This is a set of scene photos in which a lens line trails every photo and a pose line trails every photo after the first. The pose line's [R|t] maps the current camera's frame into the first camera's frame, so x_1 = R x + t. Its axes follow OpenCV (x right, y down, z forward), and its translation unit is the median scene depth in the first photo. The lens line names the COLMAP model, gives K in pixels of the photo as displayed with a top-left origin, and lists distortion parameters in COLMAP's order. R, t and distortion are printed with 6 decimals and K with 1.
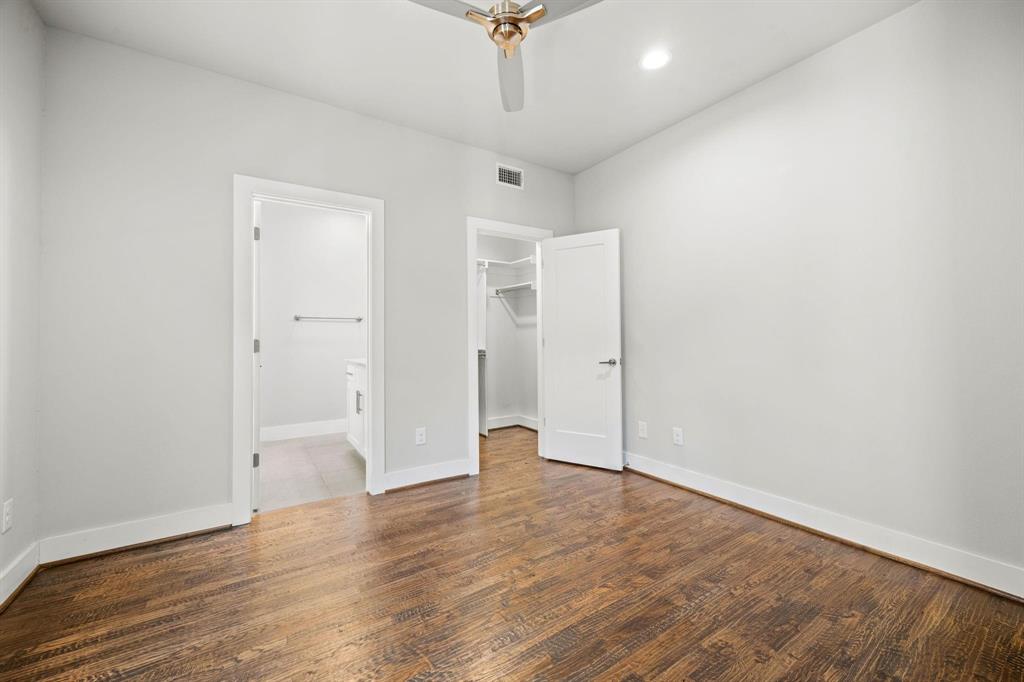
lens RADIAL K [[396.5, 0, 512.7], [0, 396.5, 339.1], [0, 0, 1]] dist [0.000820, 0.000106]
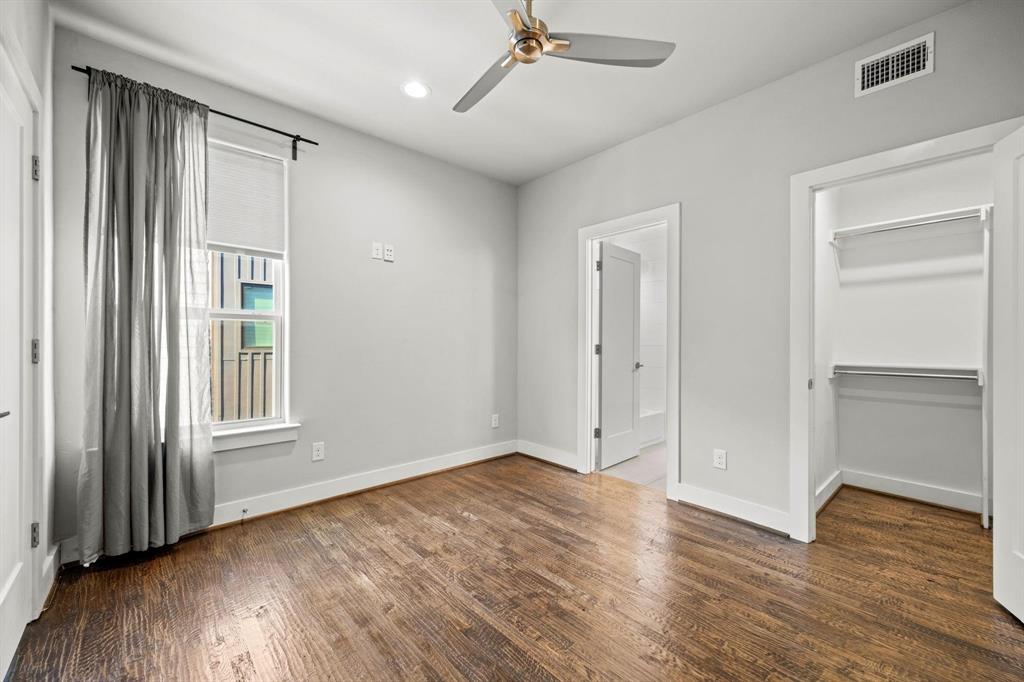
lens RADIAL K [[396.5, 0, 512.7], [0, 396.5, 339.1], [0, 0, 1]] dist [0.000820, 0.000106]
pose [[0.175355, 0.000945, -0.984505, 0.676002], [-0.012468, 0.999921, -0.001261, -0.006009], [0.984426, 0.012496, 0.175353, 0.510269]]
